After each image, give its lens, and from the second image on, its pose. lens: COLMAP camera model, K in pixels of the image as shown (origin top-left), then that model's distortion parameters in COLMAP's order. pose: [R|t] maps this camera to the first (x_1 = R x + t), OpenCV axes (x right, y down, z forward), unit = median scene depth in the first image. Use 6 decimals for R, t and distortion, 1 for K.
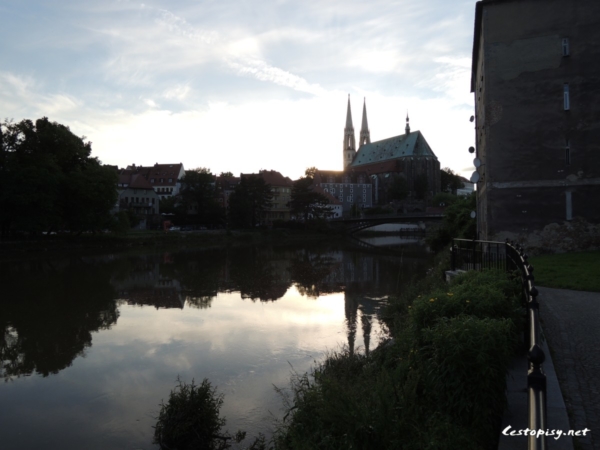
lens RADIAL K [[424.2, 0, 300.0], [0, 424.2, 225.0], [0, 0, 1]] dist [-0.016304, -0.001316]
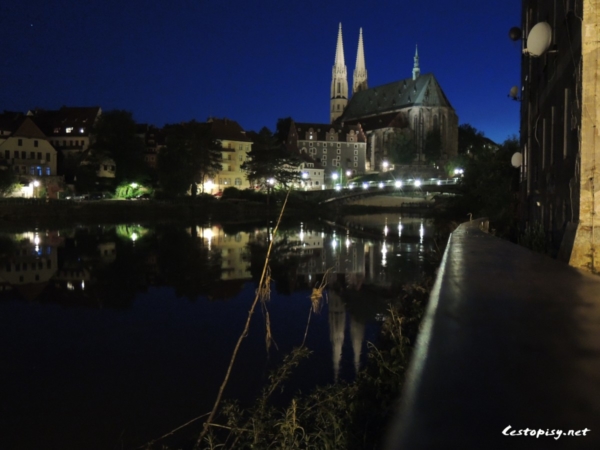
lens RADIAL K [[424.2, 0, 300.0], [0, 424.2, 225.0], [0, 0, 1]] dist [-0.016304, -0.001316]
pose [[0.999640, 0.020532, -0.017294, 0.080027], [-0.019375, 0.997723, 0.064596, 0.002446], [0.018581, -0.064238, 0.997762, 0.281503]]
